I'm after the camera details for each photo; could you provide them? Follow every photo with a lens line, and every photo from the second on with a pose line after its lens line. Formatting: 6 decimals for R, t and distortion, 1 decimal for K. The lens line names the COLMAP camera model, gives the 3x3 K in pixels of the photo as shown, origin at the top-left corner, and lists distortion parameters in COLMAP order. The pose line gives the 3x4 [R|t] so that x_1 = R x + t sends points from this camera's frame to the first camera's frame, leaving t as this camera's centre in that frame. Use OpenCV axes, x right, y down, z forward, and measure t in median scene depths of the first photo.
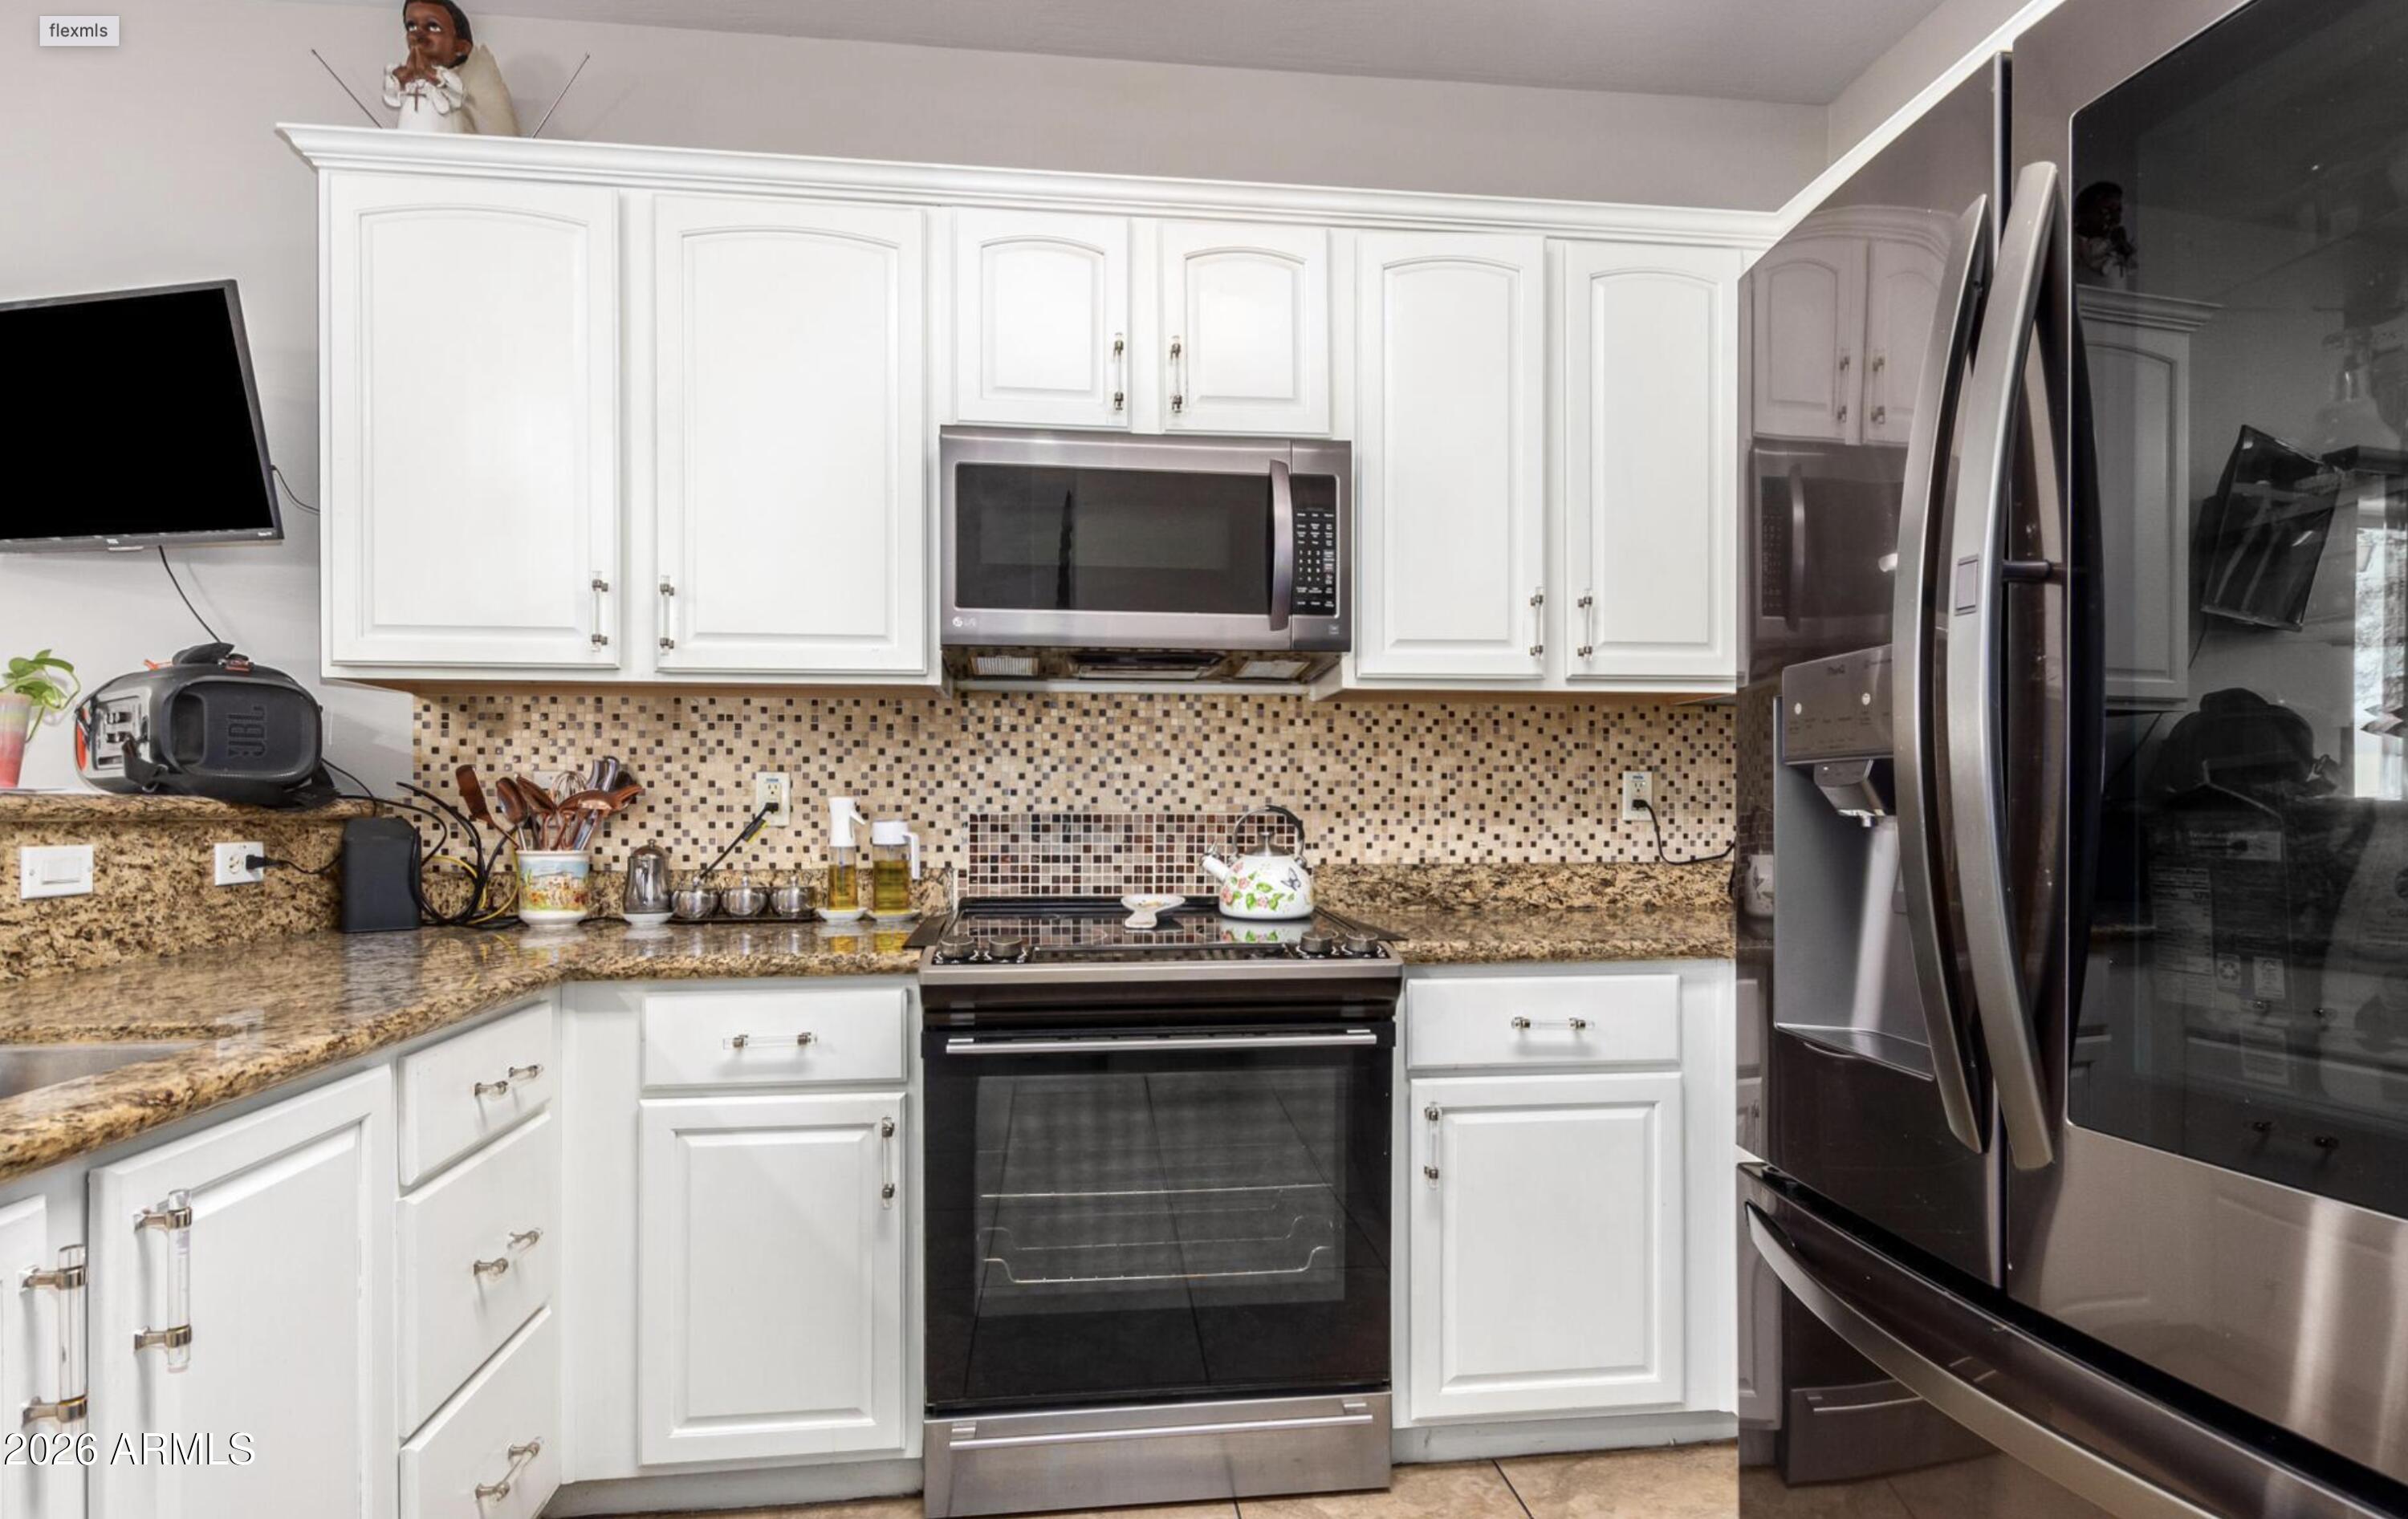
lens RADIAL K [[1218.9, 0, 1152.2], [0, 1218.9, 789.4], [0, 0, 1]] dist [0.000661, -0.000238]
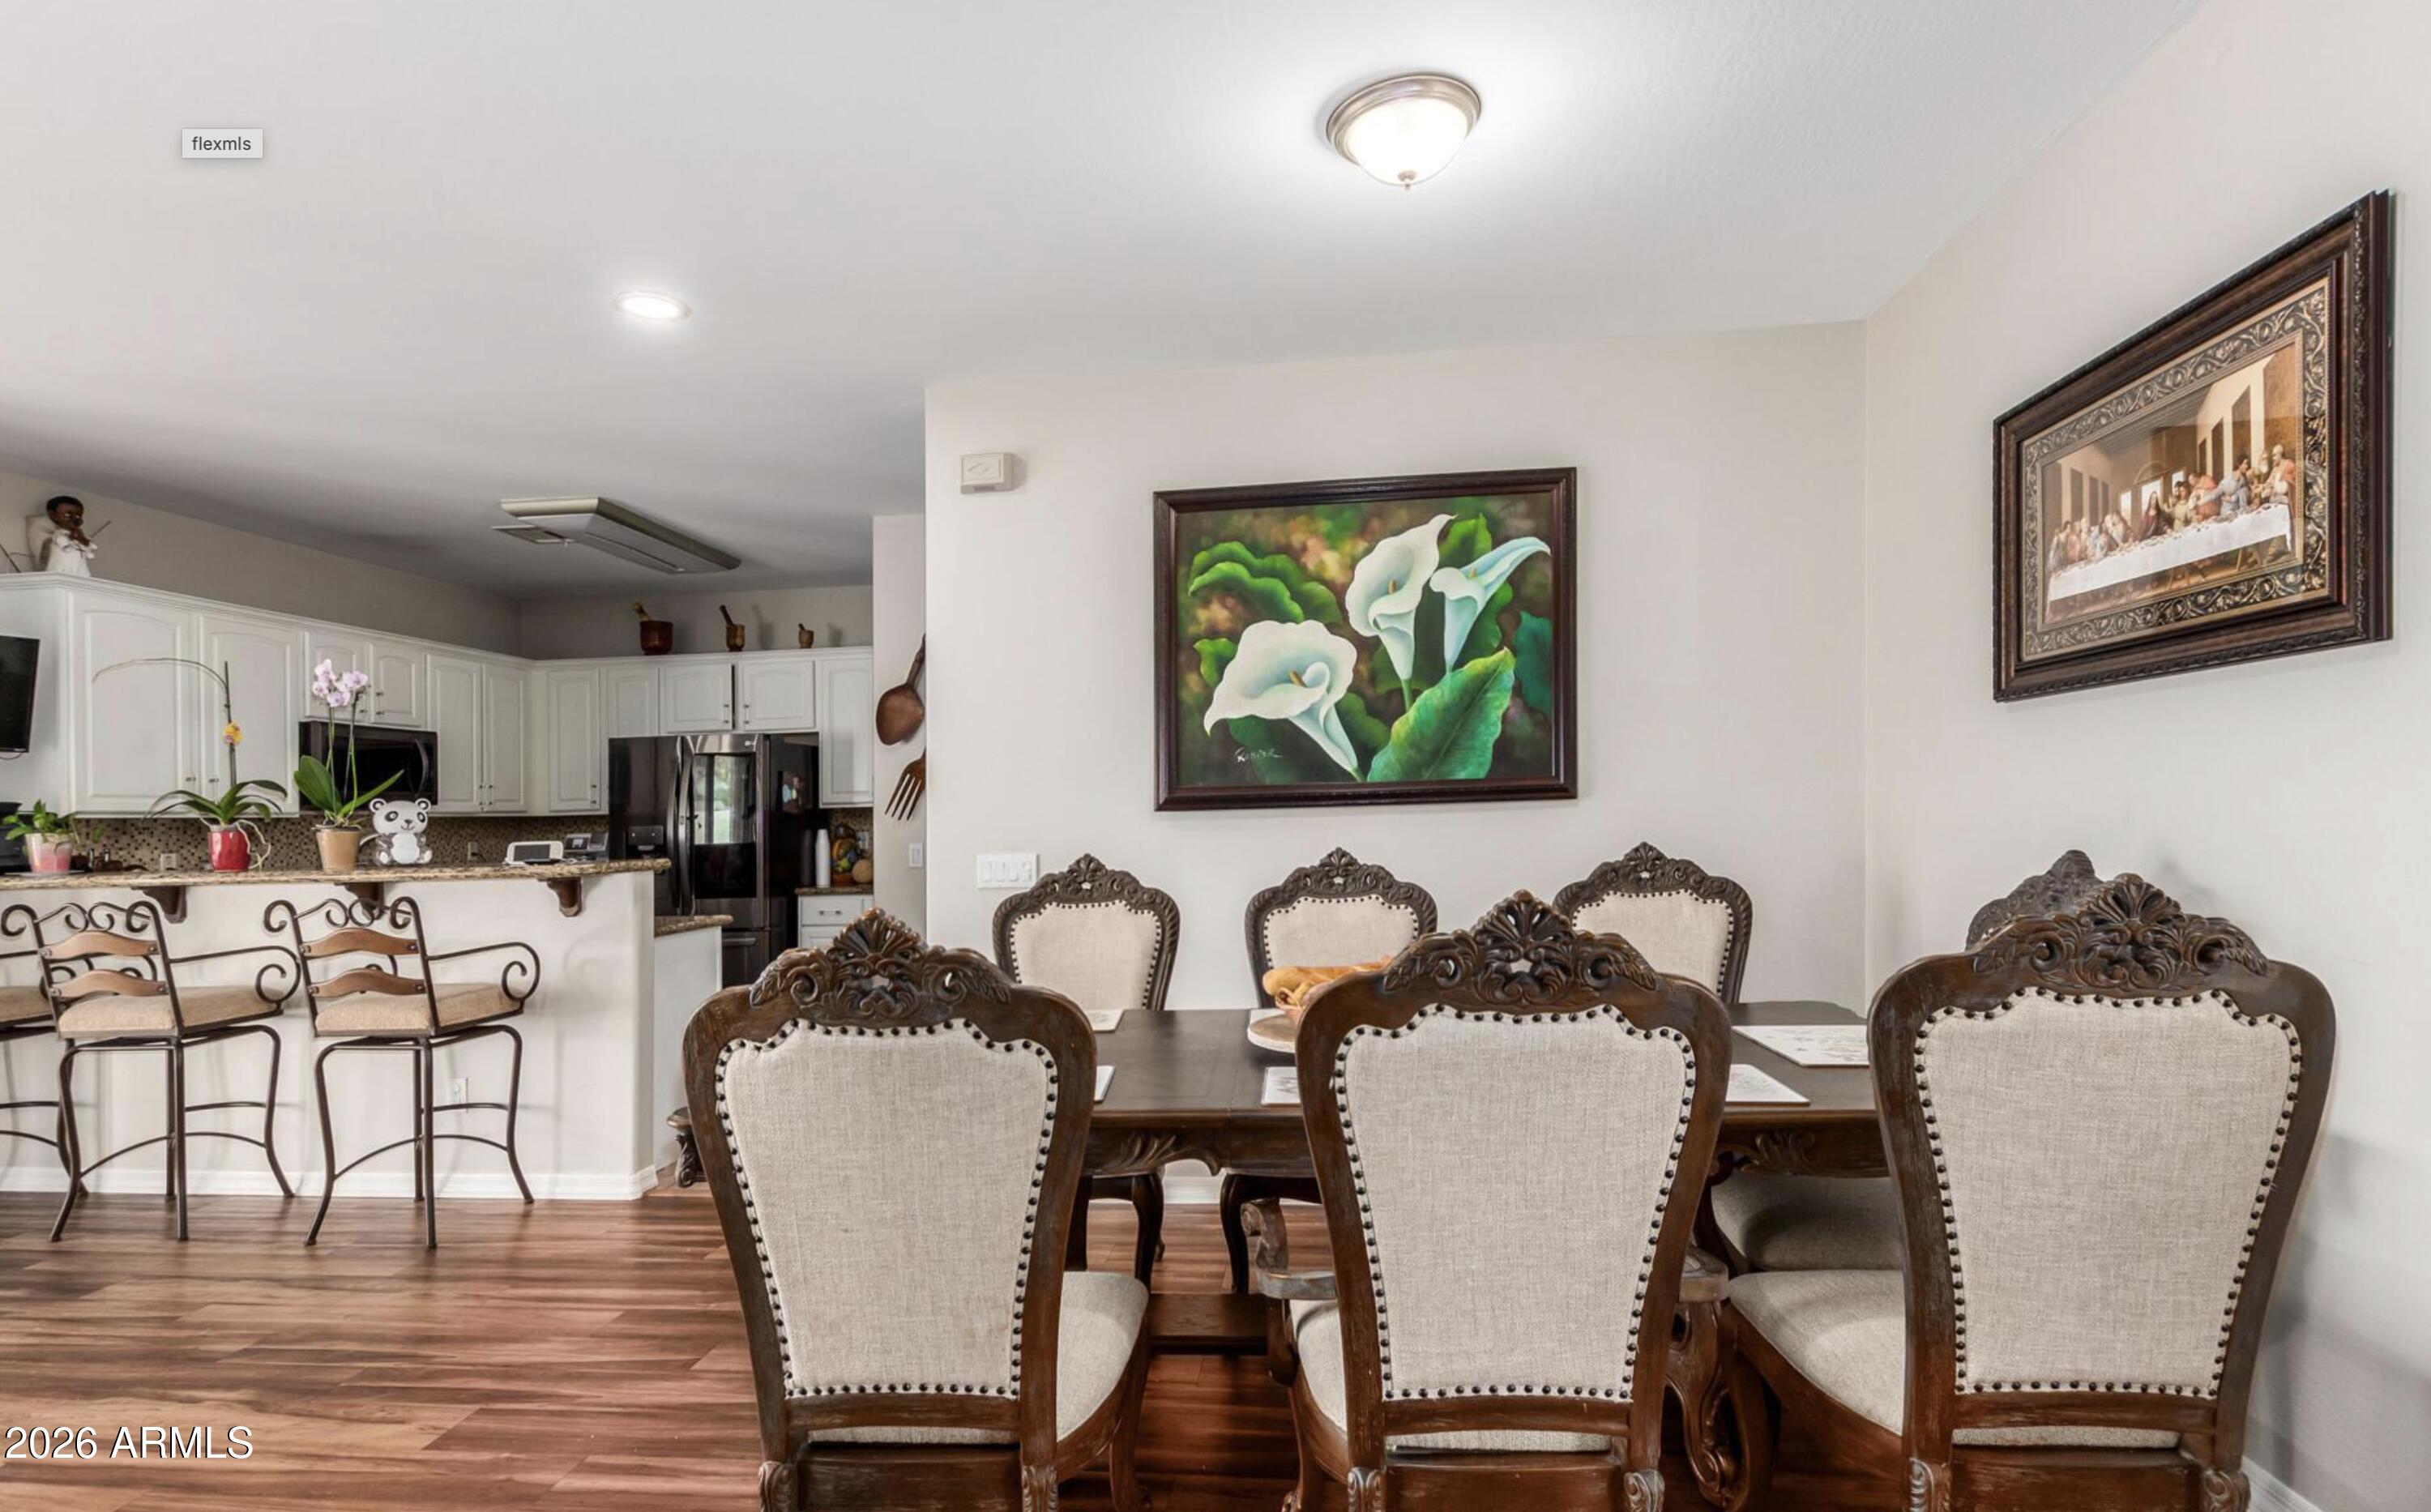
lens RADIAL K [[1193.5, 0, 1212.0], [0, 1193.5, 798.0], [0, 0, 1]] dist [0.003161, 0.000472]
pose [[0.218723, 0.010329, 0.975732, -1.969632], [0.010644, 0.999859, -0.012970, -0.065243], [-0.975729, 0.013222, 0.218583, -1.264538]]
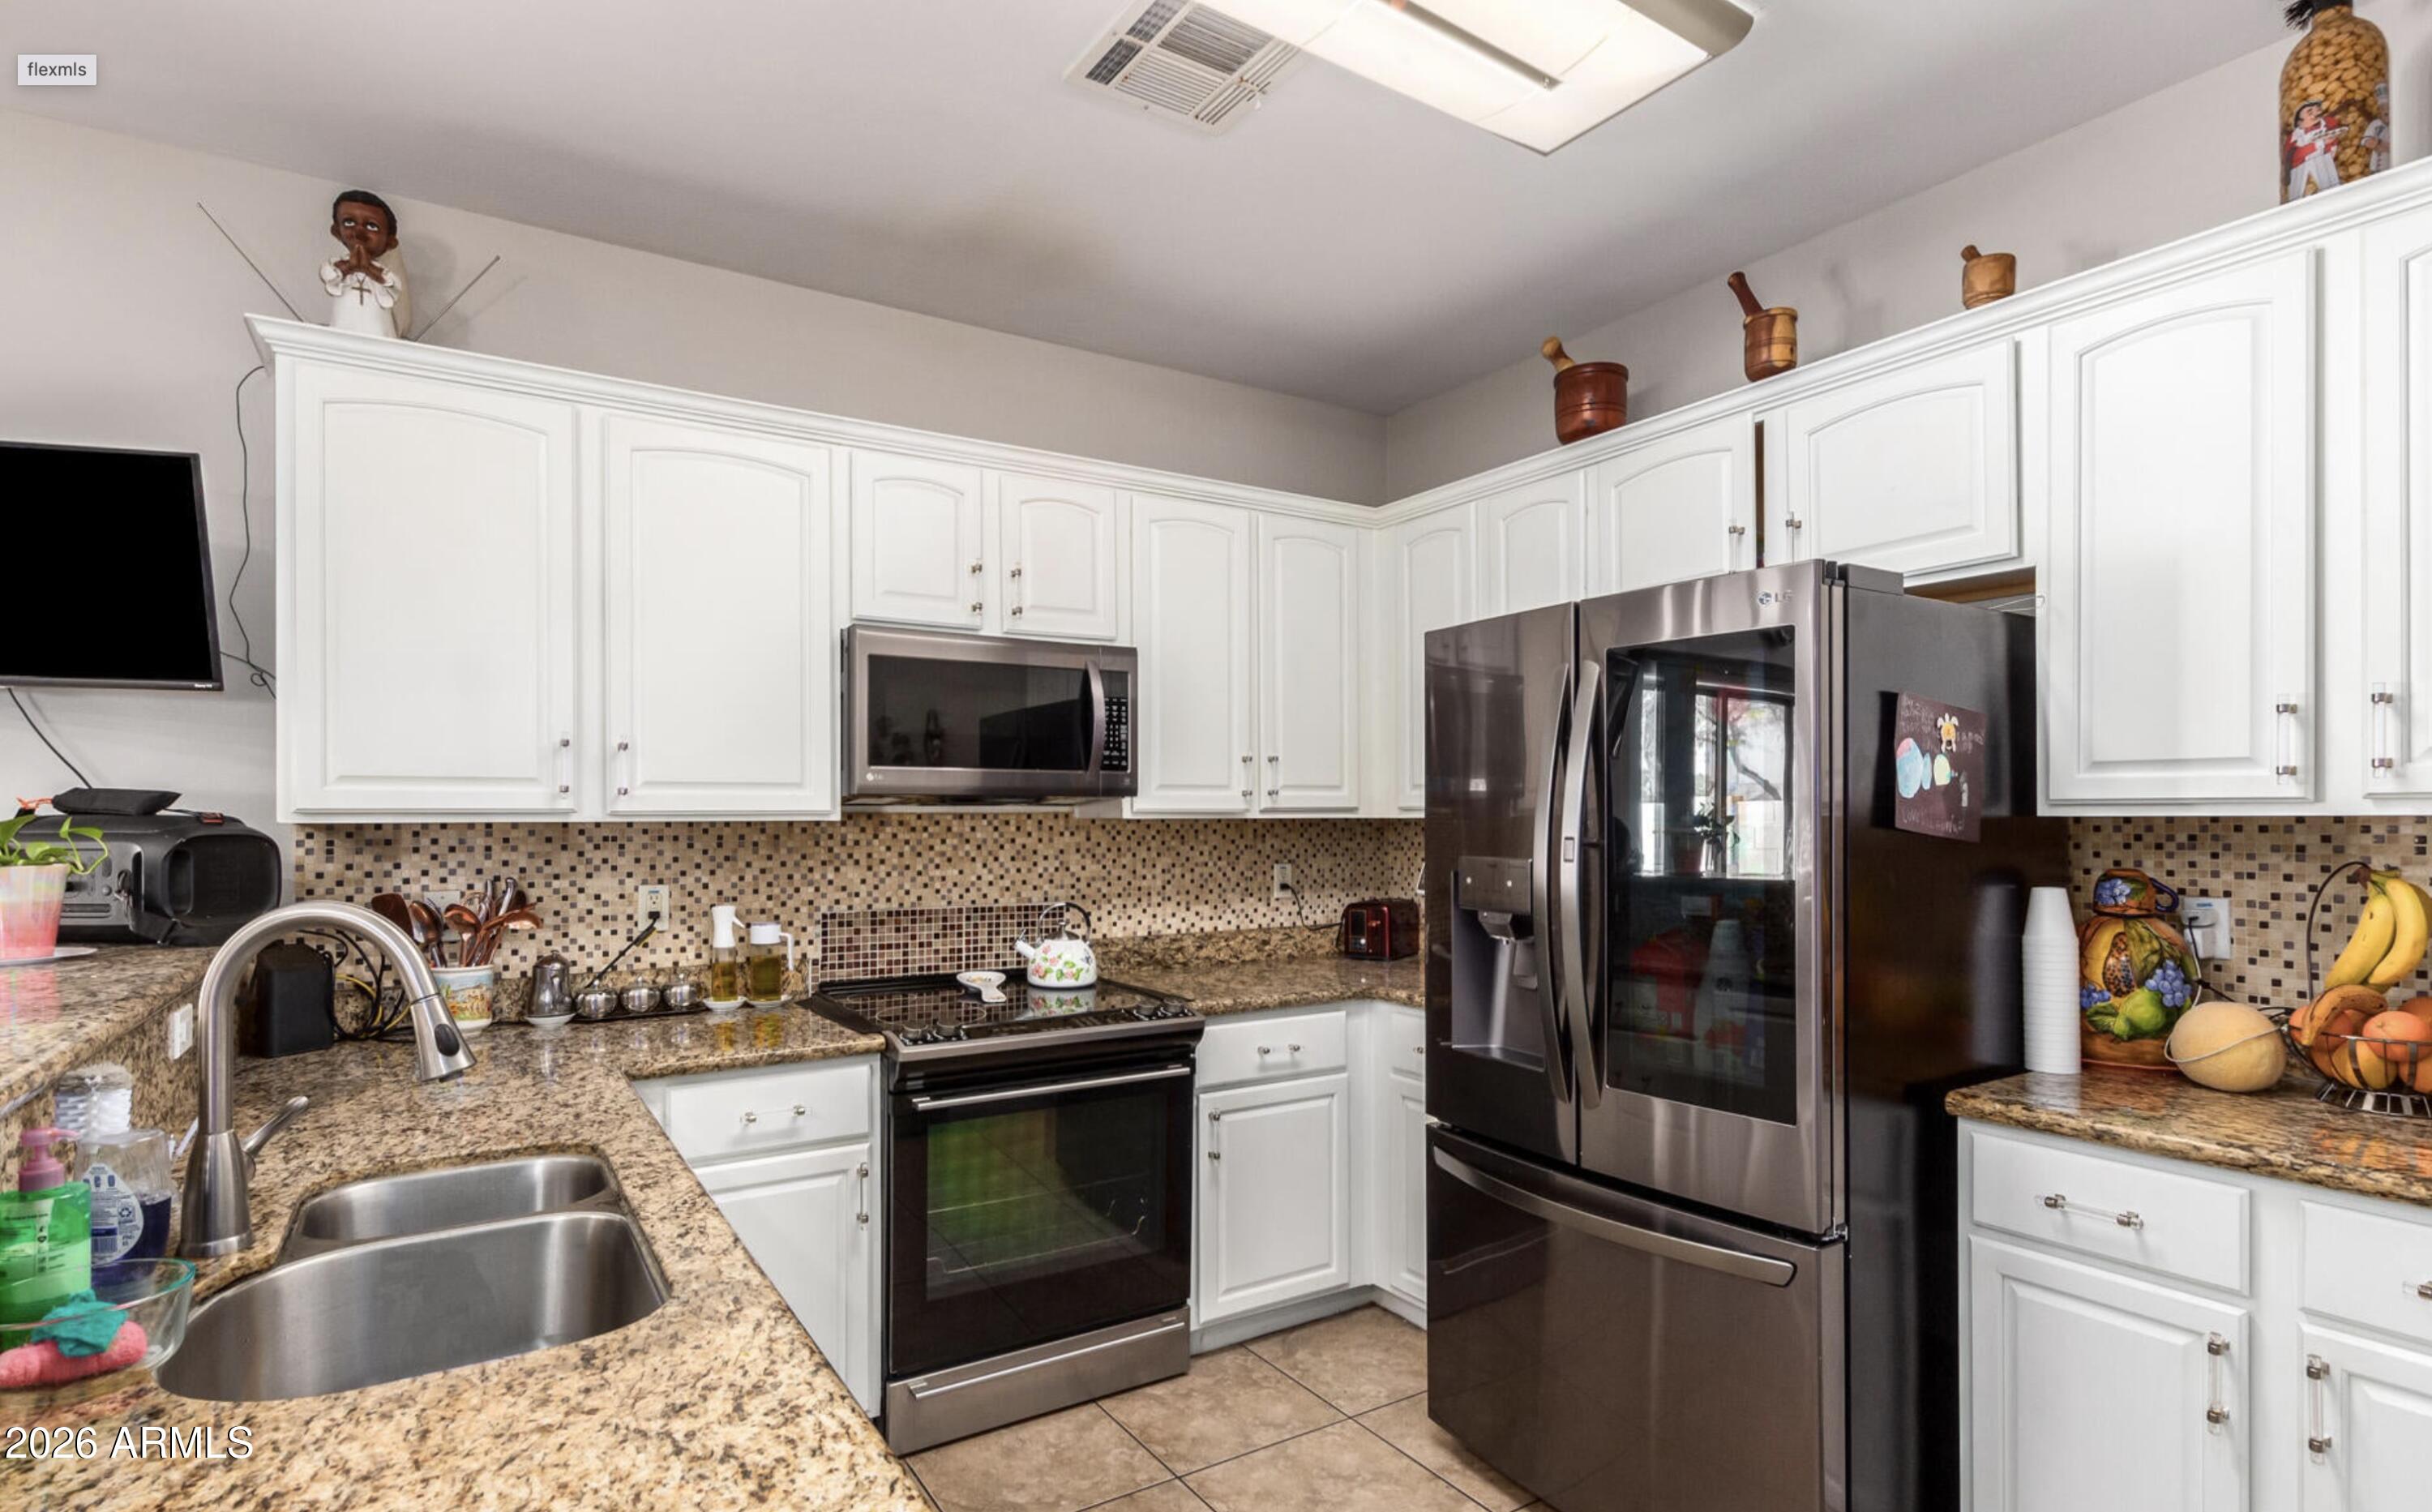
lens RADIAL K [[1210.3, 0, 1188.8], [0, 1210.3, 781.8], [0, 0, 1]] dist [0.004538, 0.000690]
pose [[0.903249, 0.010509, 0.428988, -0.345749], [-0.003963, 0.999862, -0.016150, -0.096047], [-0.429098, 0.012887, 0.903166, -0.269050]]
